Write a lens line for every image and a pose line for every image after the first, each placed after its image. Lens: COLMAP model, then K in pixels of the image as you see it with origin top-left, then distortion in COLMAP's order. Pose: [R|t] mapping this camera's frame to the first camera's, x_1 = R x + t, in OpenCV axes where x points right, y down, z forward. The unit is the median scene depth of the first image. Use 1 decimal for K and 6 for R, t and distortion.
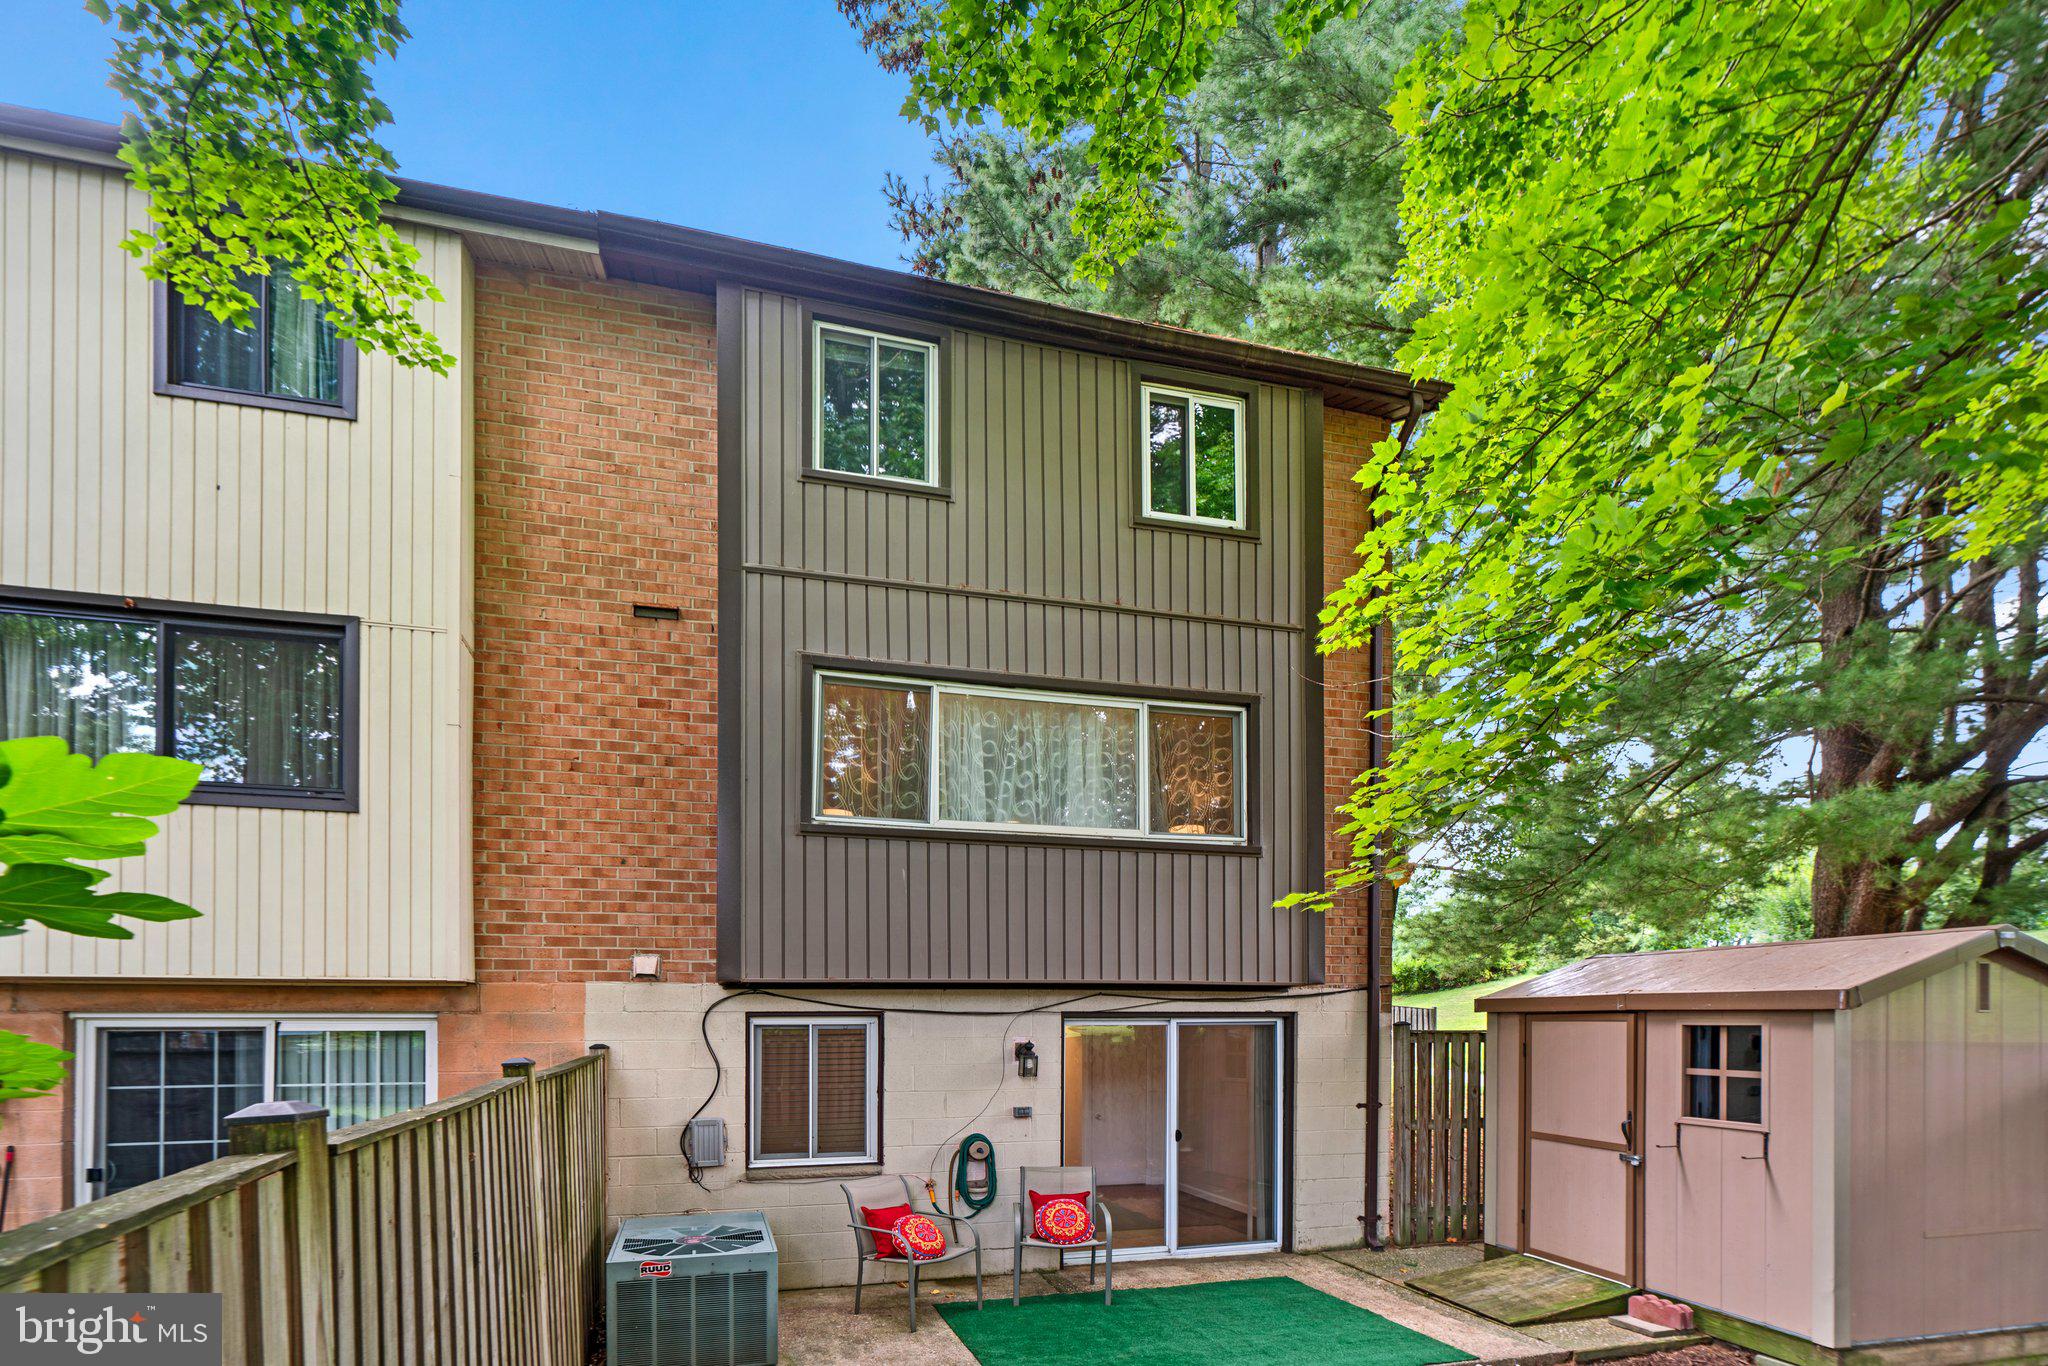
lens RADIAL K [[872.3, 0, 946.4], [0, 872.3, 788.6], [0, 0, 1]] dist [-0.001618, -0.000649]
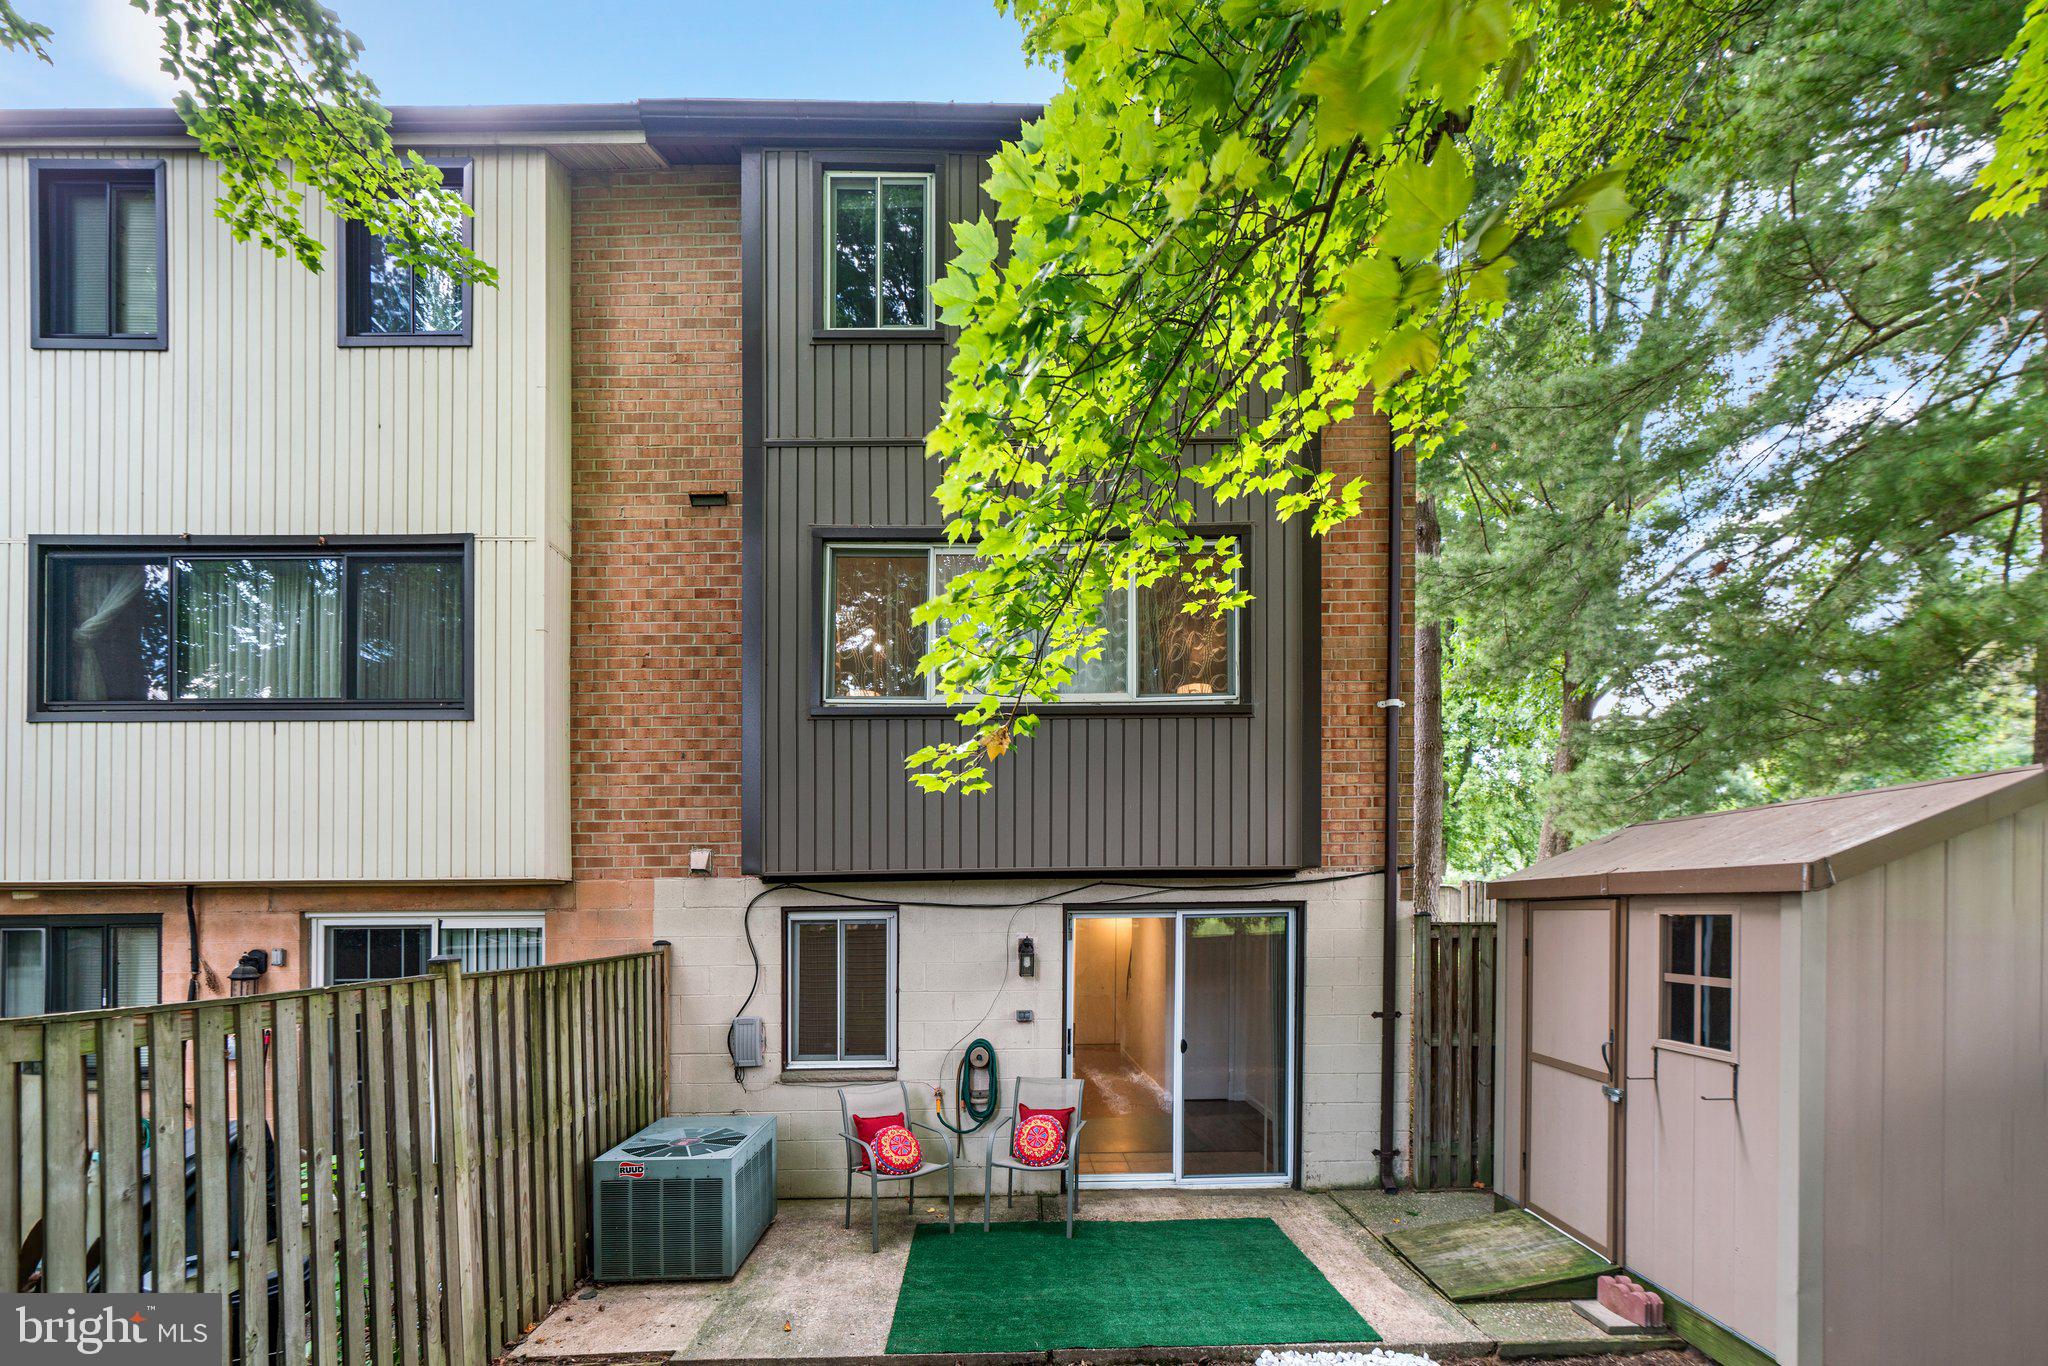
lens RADIAL K [[928.5, 0, 1015.1], [0, 928.5, 680.0], [0, 0, 1]] dist [-0.003585, 0.000747]
pose [[0.975220, -0.062034, -0.212364, 0.266102], [0.065094, 0.997851, 0.007444, 0.017756], [0.211446, -0.021083, 0.977162, 0.067403]]
